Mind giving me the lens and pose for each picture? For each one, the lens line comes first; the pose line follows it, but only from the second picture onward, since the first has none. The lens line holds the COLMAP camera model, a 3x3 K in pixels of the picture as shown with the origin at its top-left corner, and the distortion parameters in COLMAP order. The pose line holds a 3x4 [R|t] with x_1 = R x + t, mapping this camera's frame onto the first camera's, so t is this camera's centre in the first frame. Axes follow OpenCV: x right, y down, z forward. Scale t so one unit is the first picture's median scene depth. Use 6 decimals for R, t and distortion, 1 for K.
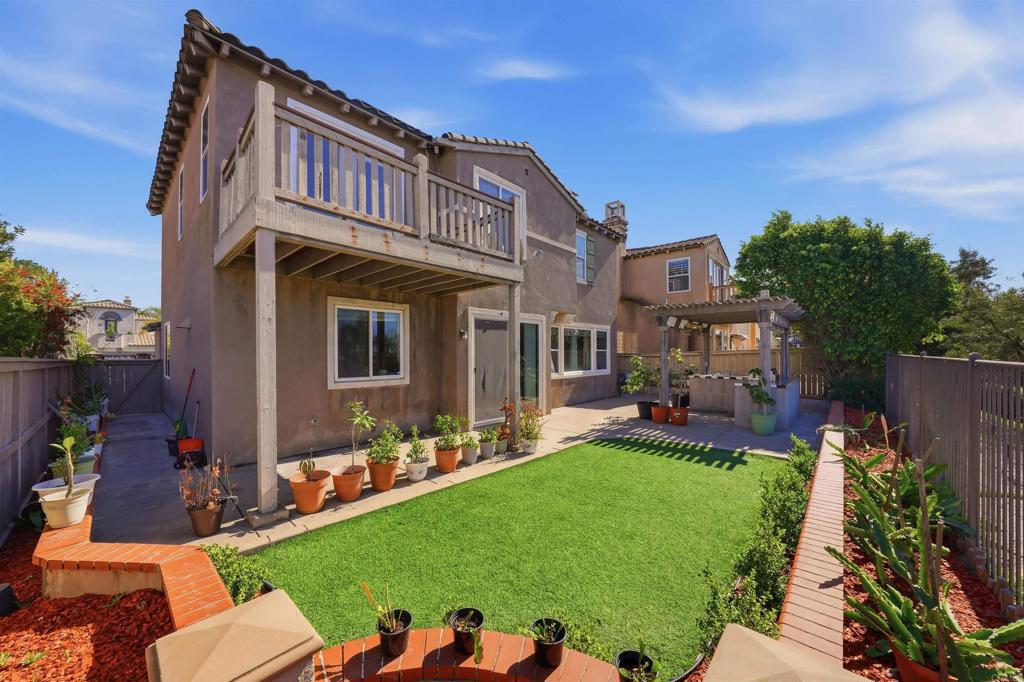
lens RADIAL K [[370.5, 0, 507.7], [0, 370.5, 351.0], [0, 0, 1]] dist [-0.009422, 0.000155]
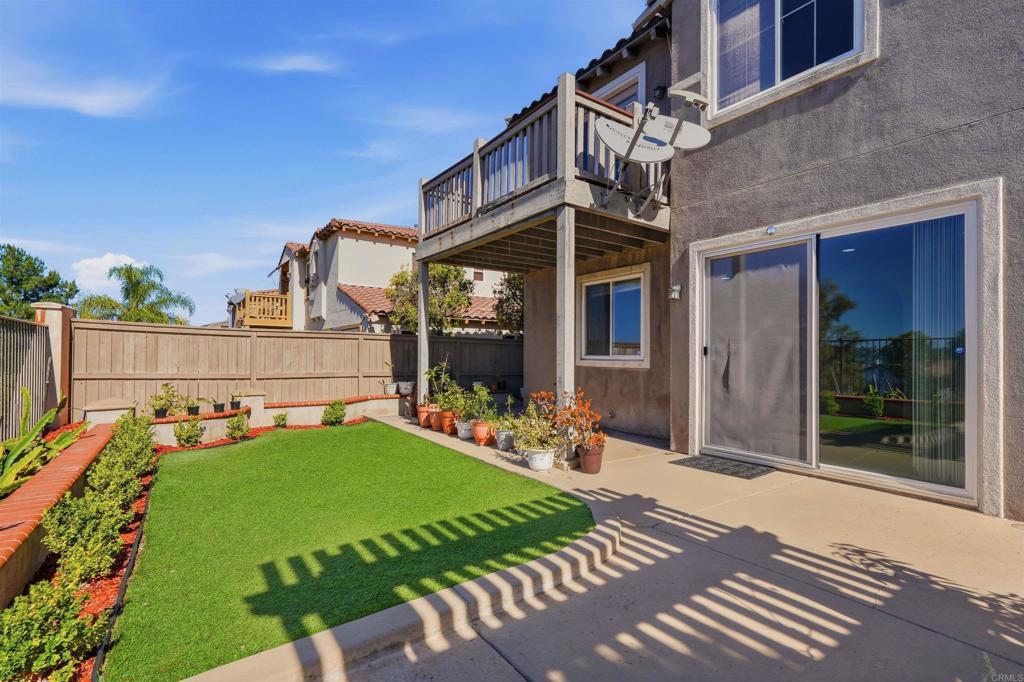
lens RADIAL K [[455.7, 0, 509.3], [0, 455.7, 347.9], [0, 0, 1]] dist [-0.002350, 0.001557]
pose [[-0.201178, -0.012905, -0.979470, 0.752800], [-0.002404, 0.999917, -0.012681, 0.065608], [0.979552, -0.000197, -0.201193, 0.986882]]
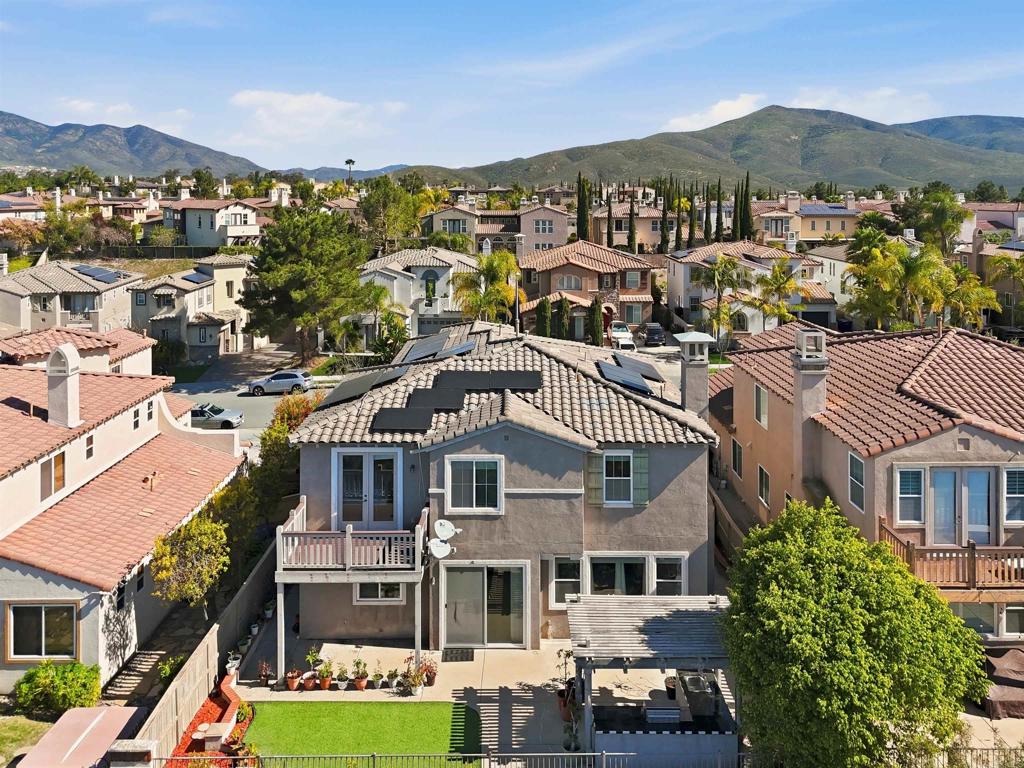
lens RADIAL K [[770.8, 0, 492.6], [0, 770.8, 249.8], [0, 0, 1]] dist [0.071857, -0.049358]
pose [[0.683194, 0.024017, -0.729842, 2.435934], [0.004145, 0.999315, 0.036765, -1.585161], [0.730225, -0.028143, 0.682627, -0.931471]]
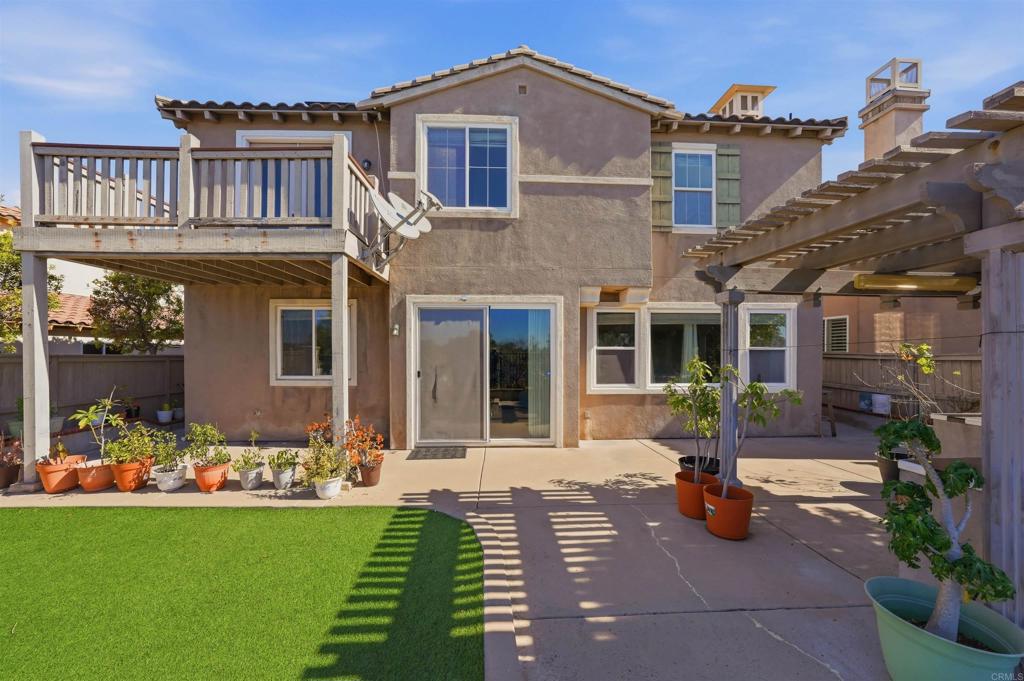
lens RADIAL K [[367.8, 0, 504.6], [0, 367.8, 352.0], [0, 0, 1]] dist [-0.018540, 0.000793]
pose [[0.709293, 0.003738, -0.704904, 0.690990], [0.001855, 0.999973, 0.007168, -0.000651], [0.704911, -0.006392, 0.709267, 0.667892]]
